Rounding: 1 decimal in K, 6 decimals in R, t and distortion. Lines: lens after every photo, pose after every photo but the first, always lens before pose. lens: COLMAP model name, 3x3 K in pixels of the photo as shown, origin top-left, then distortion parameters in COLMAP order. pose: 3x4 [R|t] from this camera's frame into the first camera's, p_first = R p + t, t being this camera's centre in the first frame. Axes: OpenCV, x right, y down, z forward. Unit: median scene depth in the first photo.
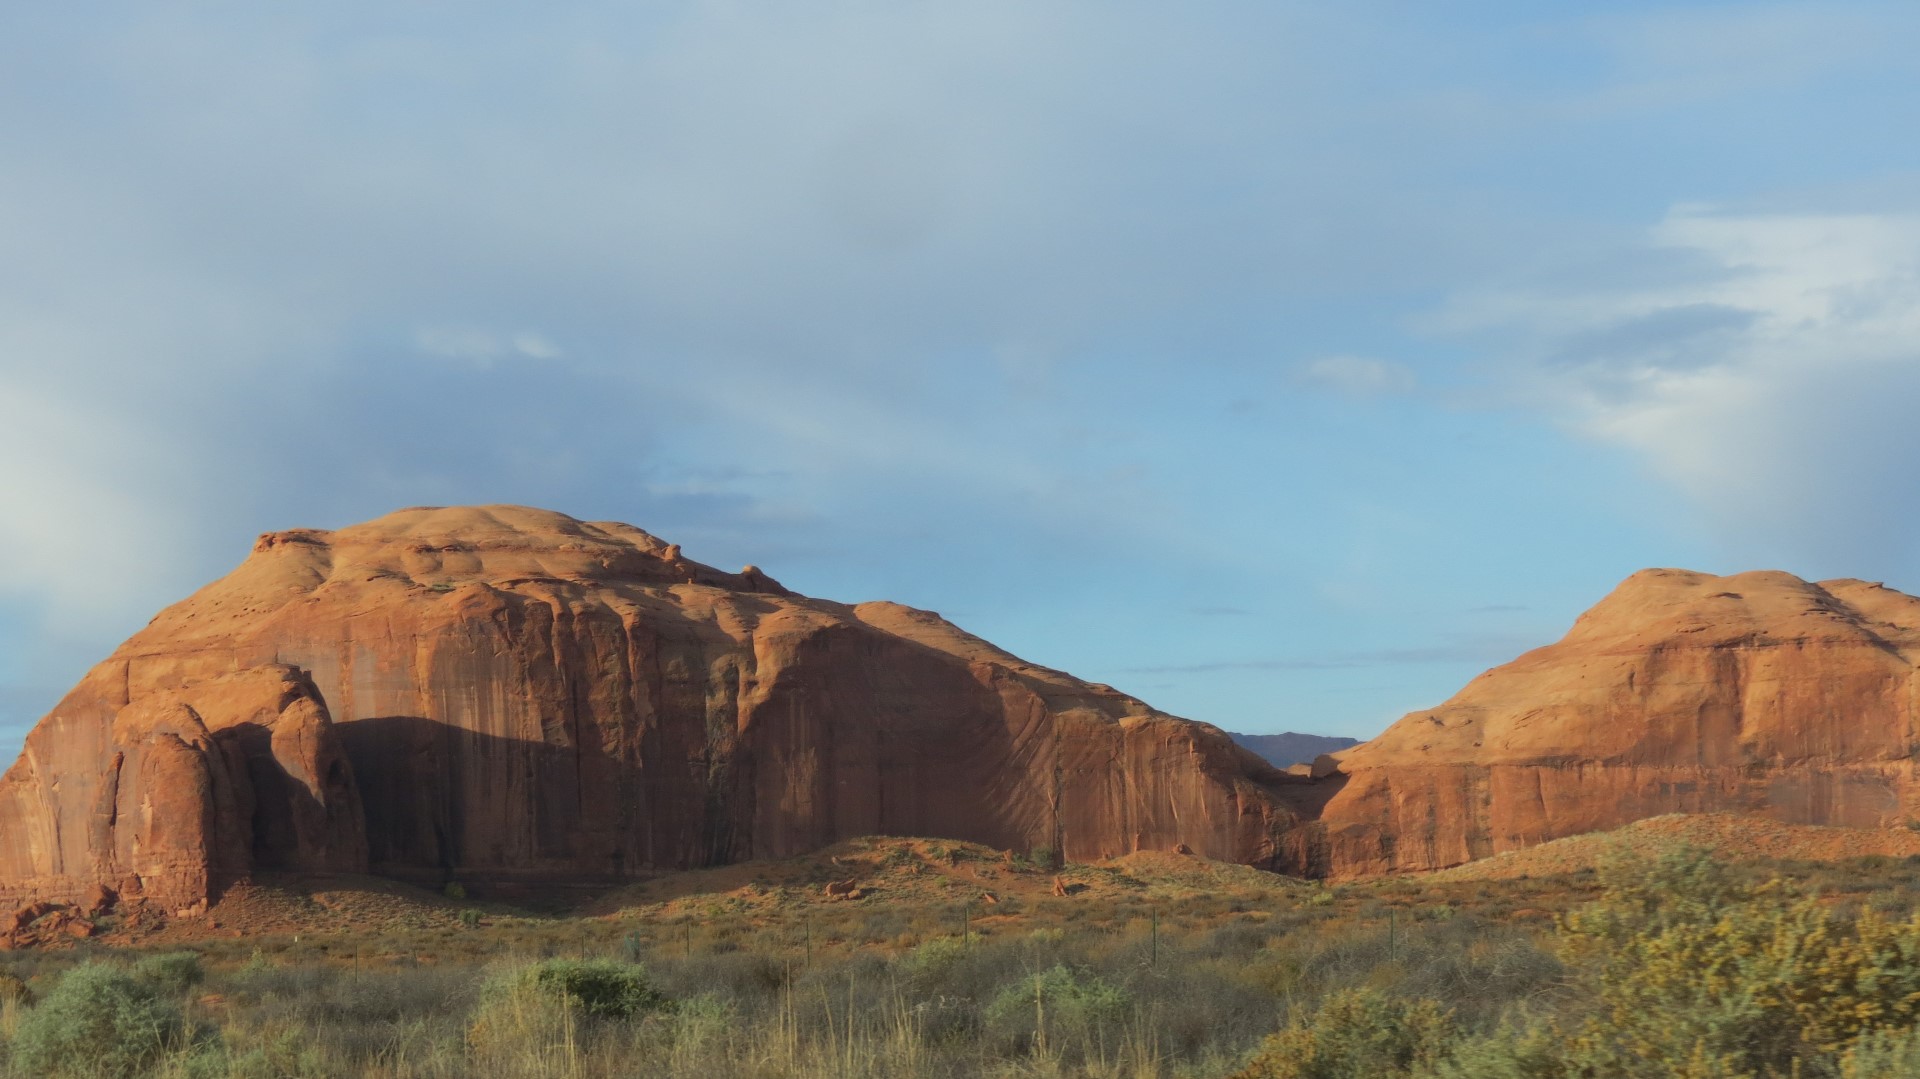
lens RADIAL K [[5314.0, 0, 963.6], [0, 5314.0, 538.1], [0, 0, 1]] dist [0.117399, 0.000000]
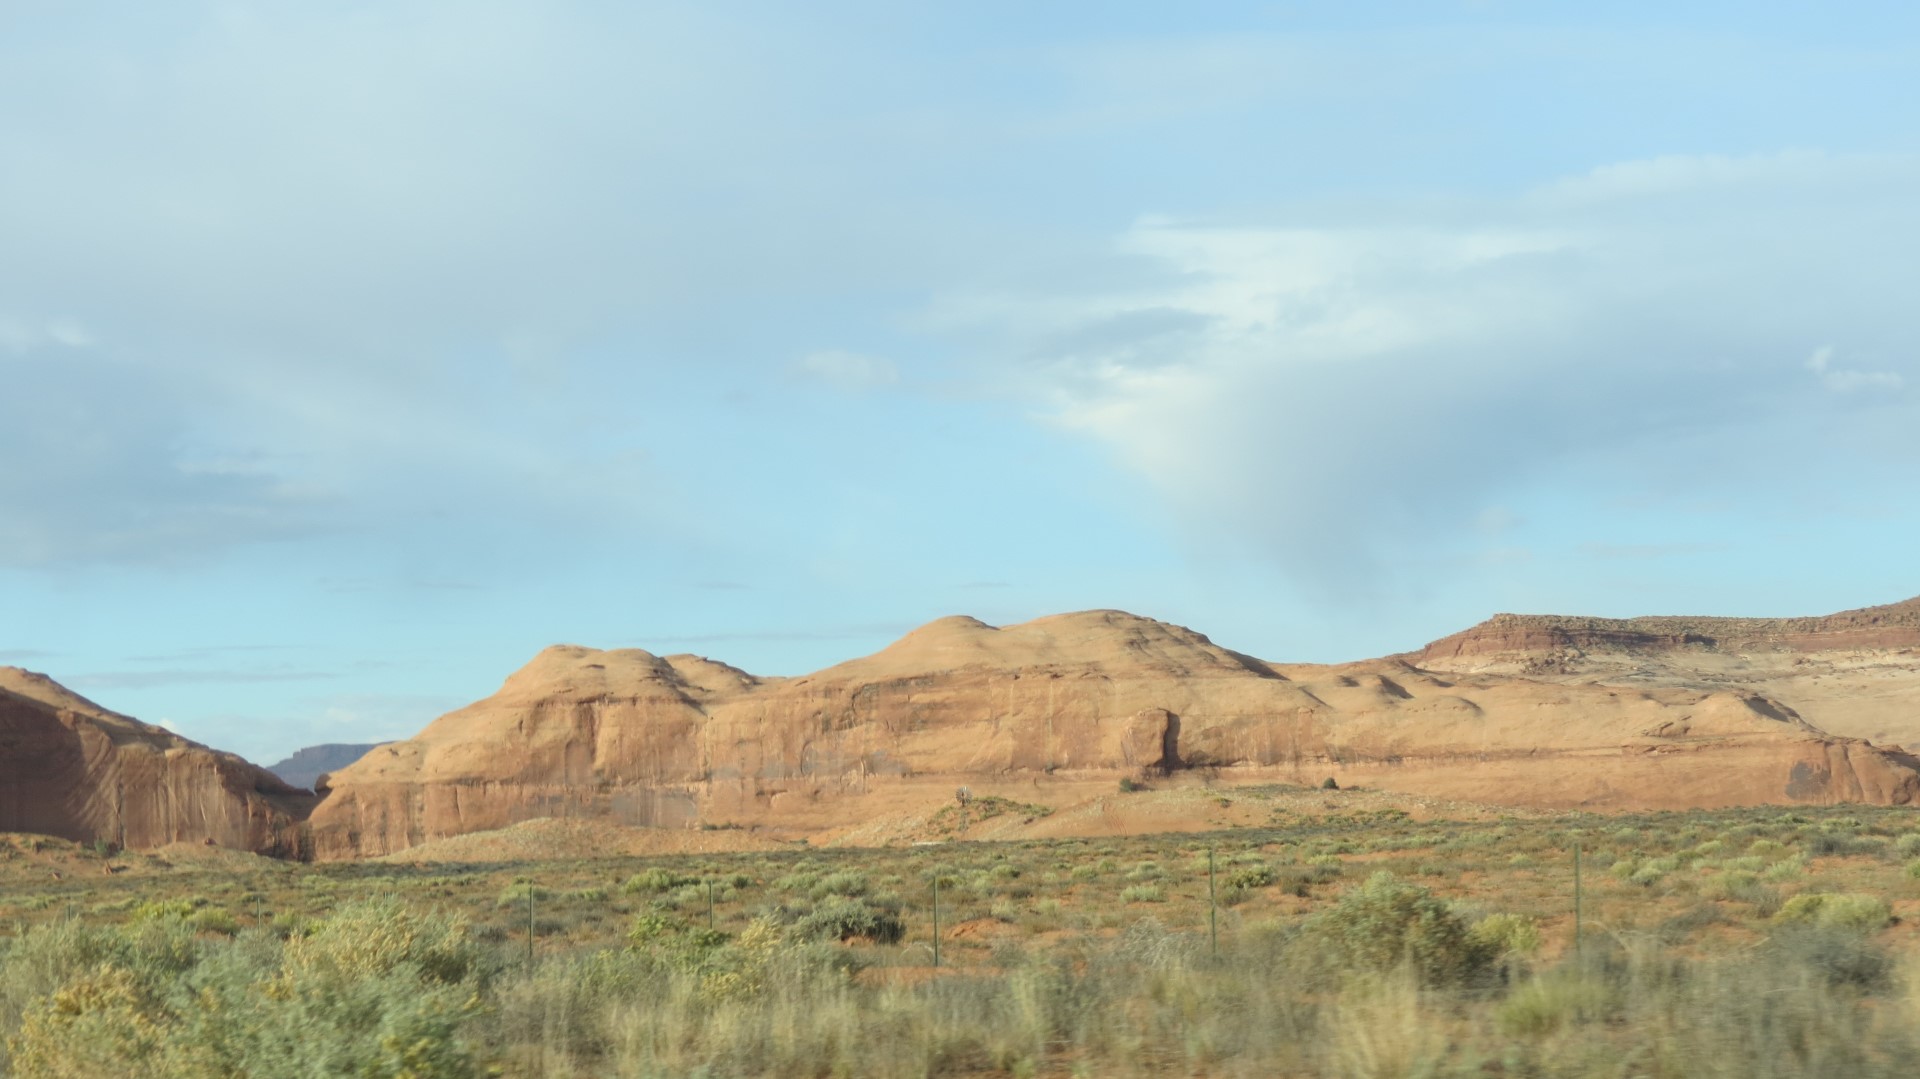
lens RADIAL K [[5048.6, 0, 962.4], [0, 5048.6, 537.3], [0, 0, 1]] dist [0.016541, 0.000000]
pose [[0.995921, 0.008768, 0.089802, 0.121081], [-0.009230, 0.999946, 0.004736, -0.032306], [-0.089756, -0.005545, 0.995948, -0.383186]]
